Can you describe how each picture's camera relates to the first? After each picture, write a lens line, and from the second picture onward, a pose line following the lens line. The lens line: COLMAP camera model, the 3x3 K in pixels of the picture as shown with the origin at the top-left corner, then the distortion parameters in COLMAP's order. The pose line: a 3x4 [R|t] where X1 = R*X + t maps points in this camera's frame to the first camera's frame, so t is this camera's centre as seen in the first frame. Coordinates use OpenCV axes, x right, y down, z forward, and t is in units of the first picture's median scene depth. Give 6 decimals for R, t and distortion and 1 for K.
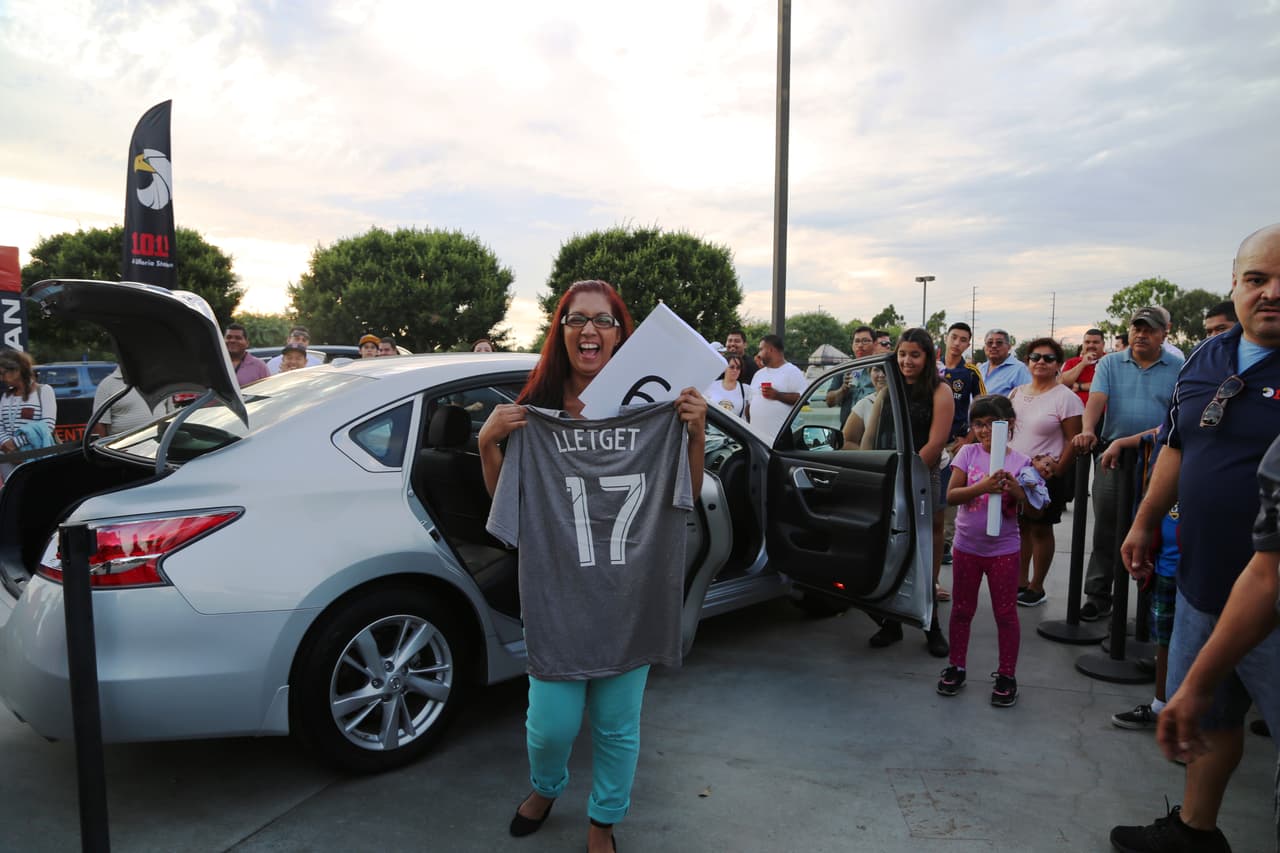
lens RADIAL K [[873.7, 0, 634.8], [0, 873.7, 429.2], [0, 0, 1]] dist [-0.122359, 0.074757]
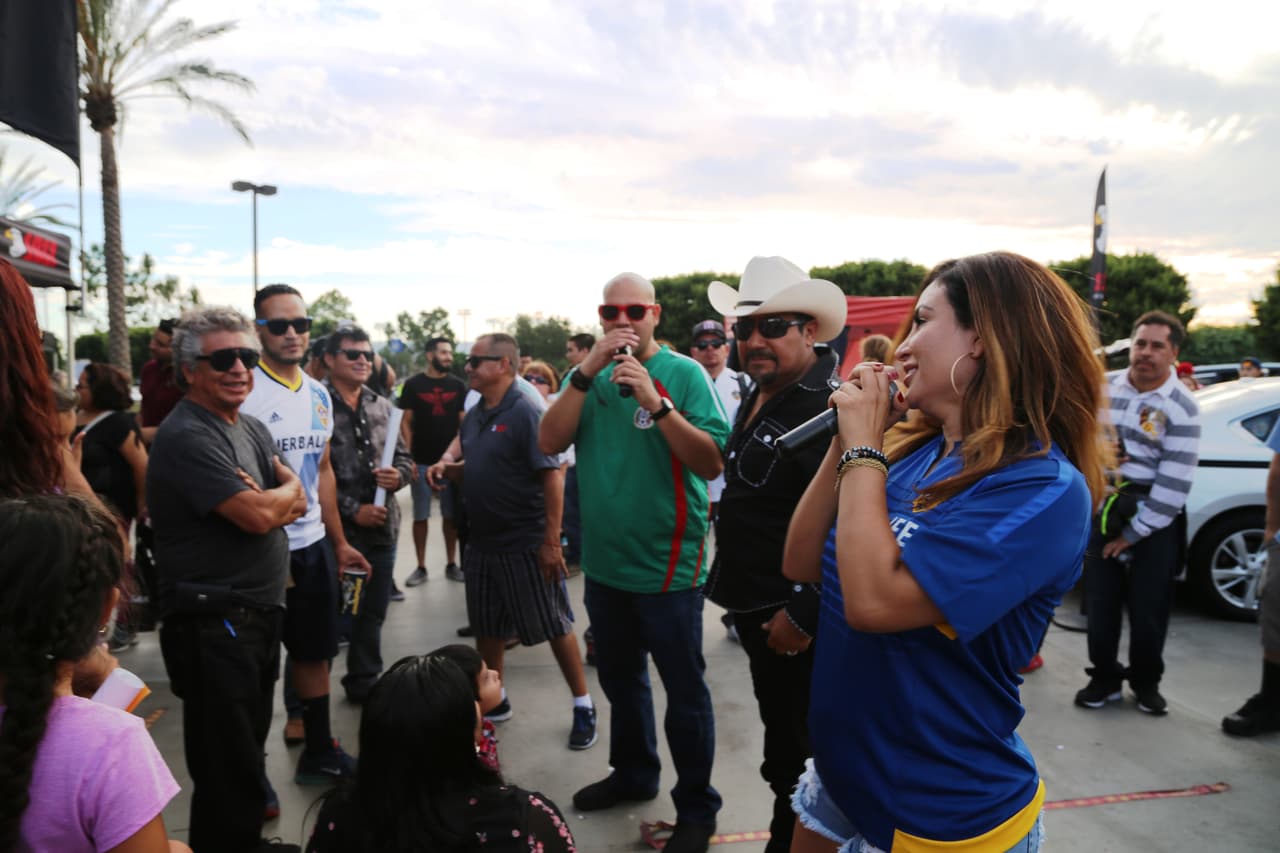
lens RADIAL K [[857.9, 0, 633.3], [0, 857.9, 430.8], [0, 0, 1]] dist [-0.128173, 0.067884]
pose [[0.512292, 0.049623, -0.857377, 0.046713], [-0.058690, 0.998018, 0.022694, 0.005919], [0.856804, 0.038694, 0.514189, -0.091759]]
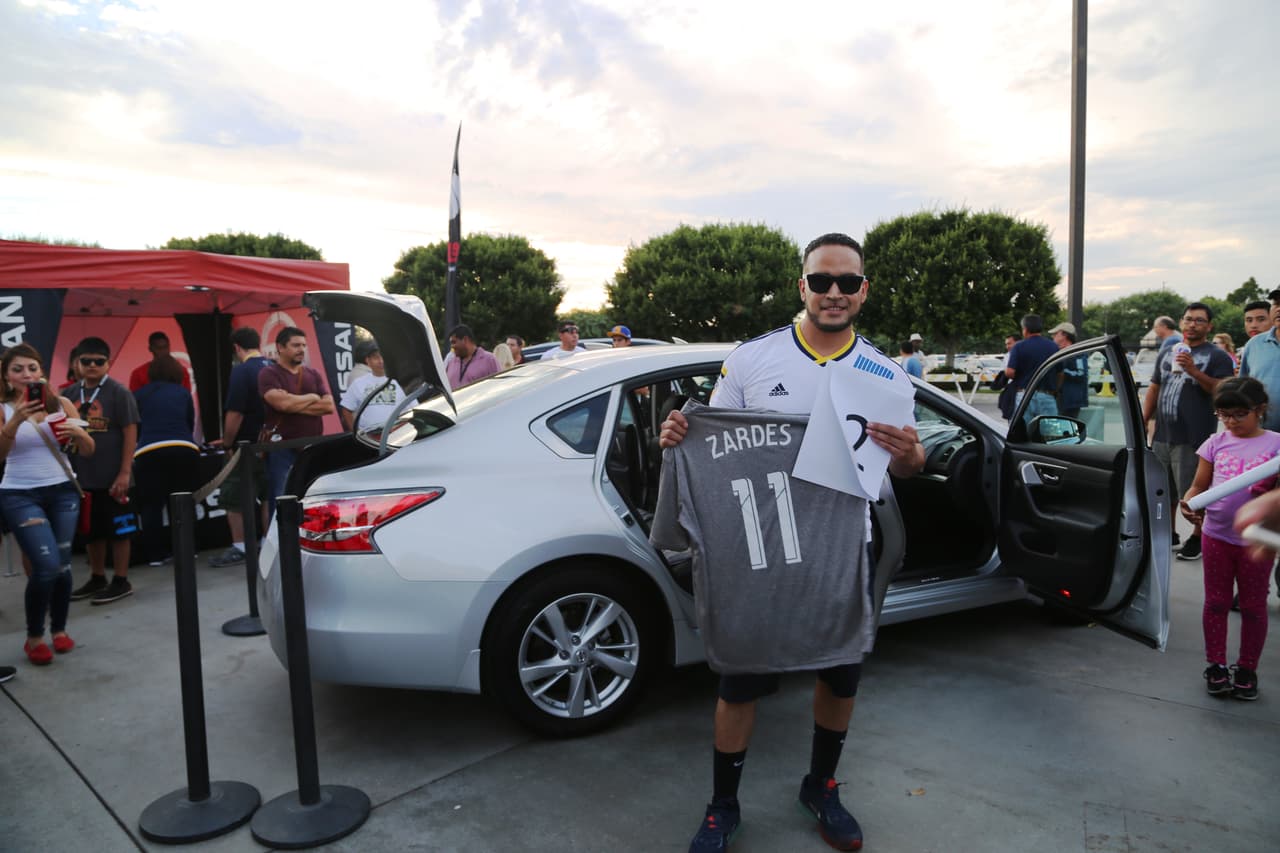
lens RADIAL K [[857.0, 0, 637.7], [0, 857.0, 431.4], [0, 0, 1]] dist [-0.127849, 0.069280]
pose [[0.936181, 0.010082, -0.351374, 0.015939], [-0.003955, 0.999827, 0.018149, -0.000333], [0.351497, -0.015601, 0.936059, 0.004239]]
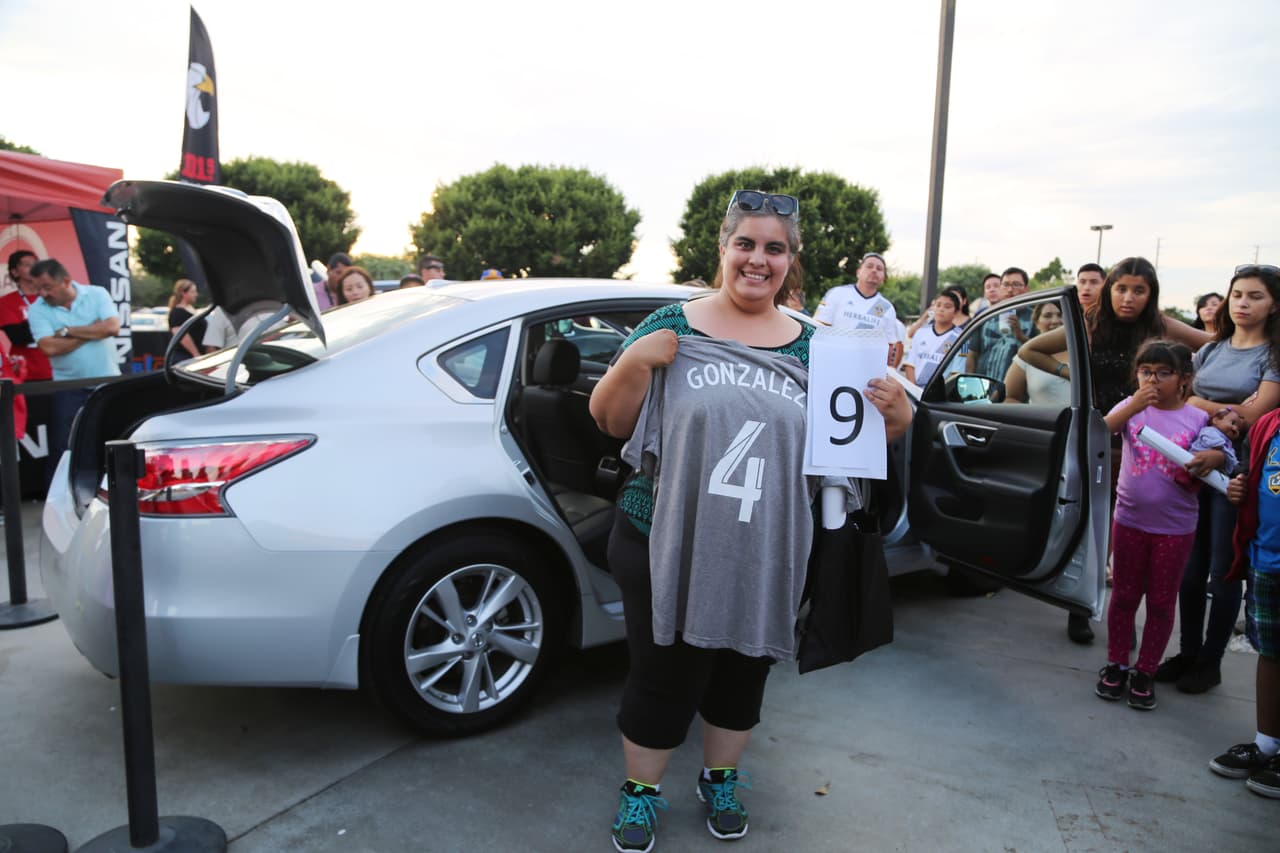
lens RADIAL K [[927.6, 0, 639.1], [0, 927.6, 424.7], [0, 0, 1]] dist [-0.111248, 0.086606]
pose [[0.989975, 0.039931, -0.135482, 0.000874], [-0.033912, 0.998345, 0.046453, 0.002217], [0.137112, -0.041393, 0.989690, 0.008528]]
